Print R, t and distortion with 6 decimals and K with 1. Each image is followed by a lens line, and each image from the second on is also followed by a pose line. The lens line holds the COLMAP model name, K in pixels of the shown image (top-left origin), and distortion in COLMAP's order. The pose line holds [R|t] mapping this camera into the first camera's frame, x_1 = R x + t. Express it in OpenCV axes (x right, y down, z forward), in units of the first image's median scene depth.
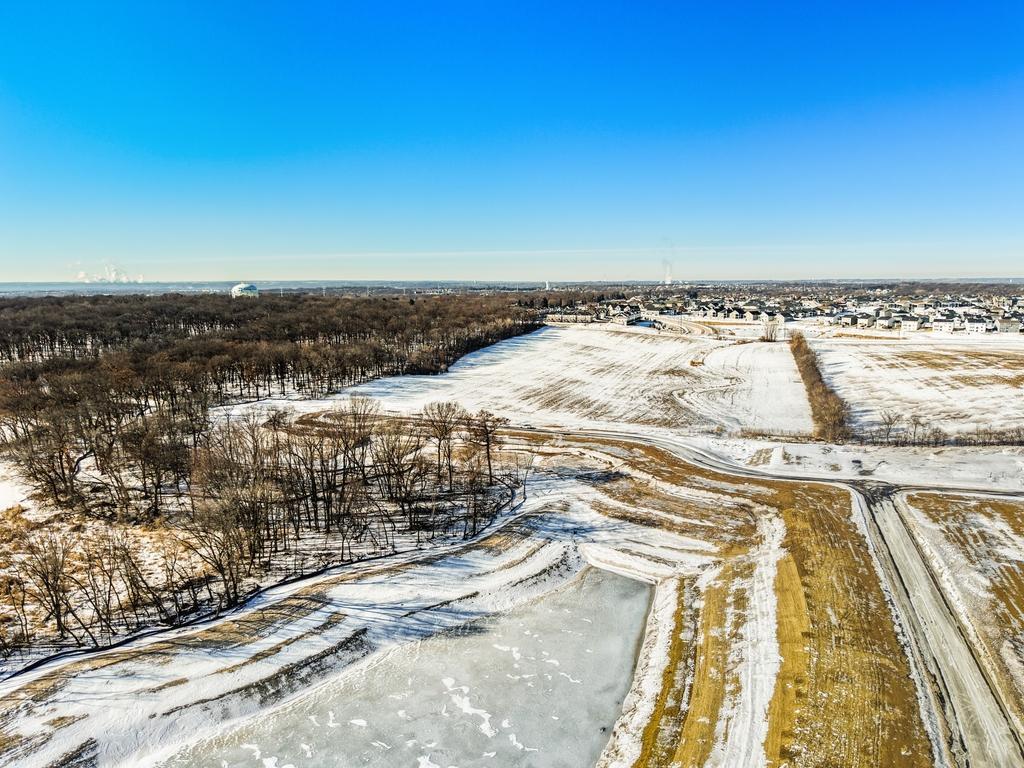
lens RADIAL K [[689.1, 0, 510.2], [0, 689.1, 383.9], [0, 0, 1]] dist [0.028759, -0.027961]
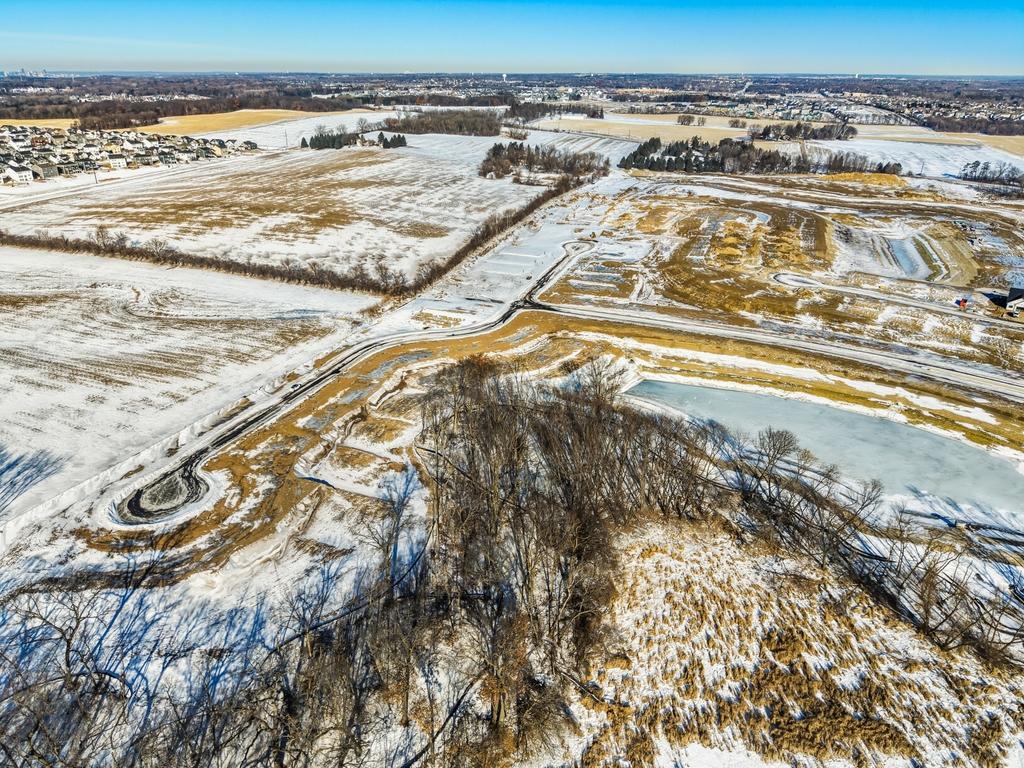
lens RADIAL K [[682.9, 0, 510.8], [0, 682.9, 386.5], [0, 0, 1]] dist [0.027824, -0.028314]
pose [[0.007671, -0.416241, 0.909222, -1.589888], [0.145596, 0.900024, 0.410802, -0.533115], [-0.989314, 0.129228, 0.067507, 1.370471]]
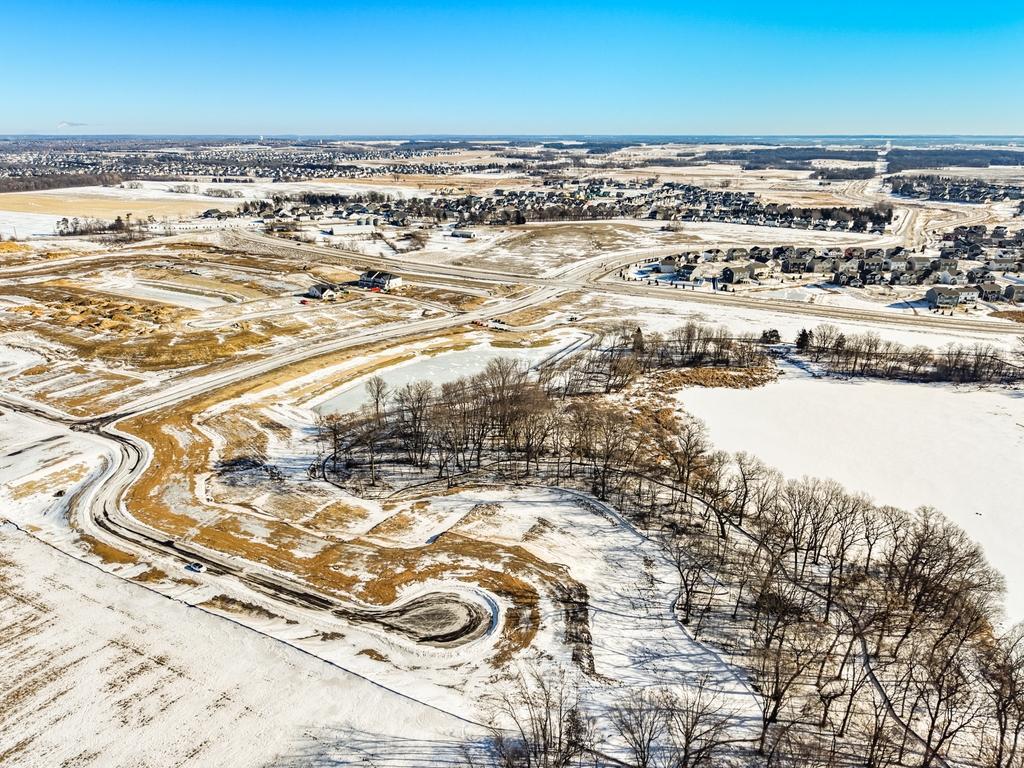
lens RADIAL K [[686.6, 0, 510.9], [0, 686.6, 389.5], [0, 0, 1]] dist [0.032538, -0.035867]
pose [[-0.990148, -0.048806, 0.131242, -0.742202], [0.020929, 0.875173, 0.483357, -0.843643], [-0.138450, 0.481342, -0.865530, 3.000062]]
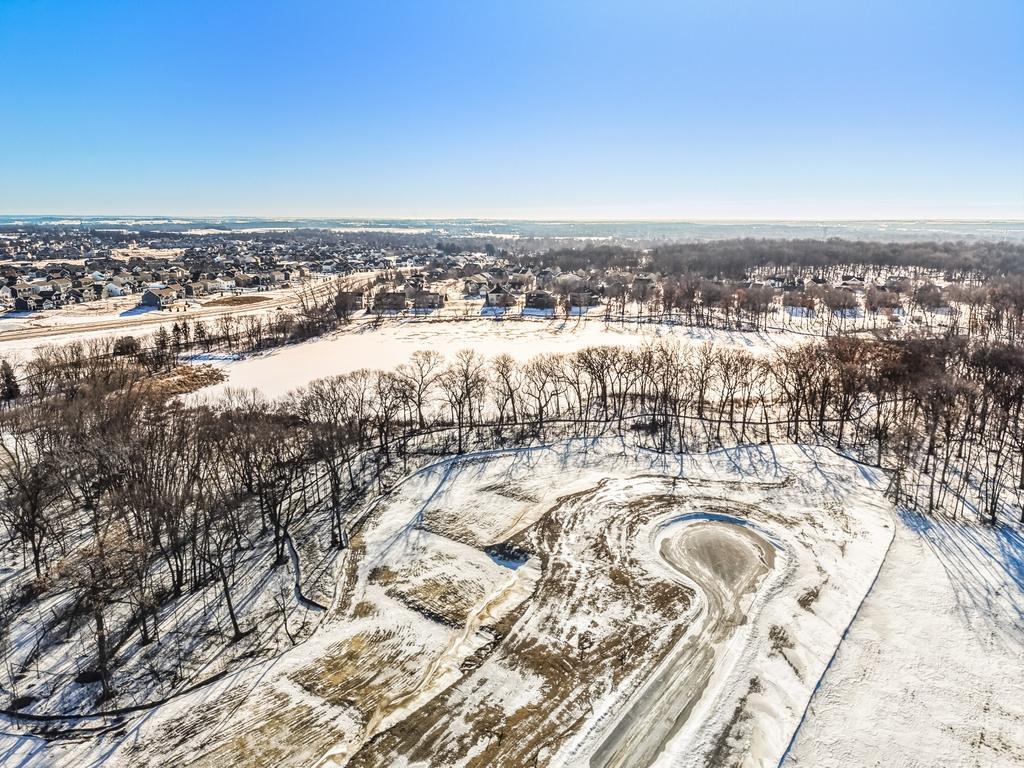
lens RADIAL K [[680.2, 0, 512.0], [0, 680.2, 384.0], [0, 0, 1]] dist [0.058511, -0.058957]
pose [[-0.294030, 0.227445, -0.928340, 0.411873], [-0.145449, 0.949314, 0.278652, -0.325923], [0.944665, 0.216958, -0.246045, 2.065990]]
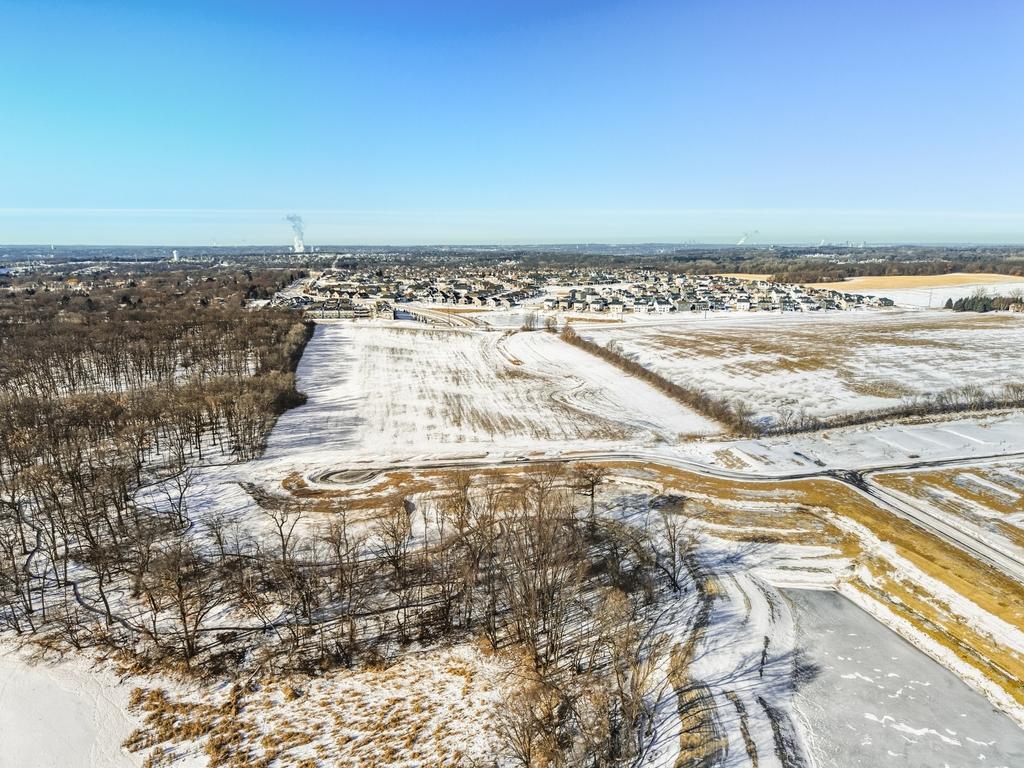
lens RADIAL K [[686.6, 0, 510.9], [0, 686.6, 389.5], [0, 0, 1]] dist [0.032538, -0.035867]
pose [[0.859282, -0.106355, 0.500324, -1.029195], [0.076347, 0.993855, 0.080145, -0.262168], [-0.505773, -0.030669, 0.862121, 0.228168]]
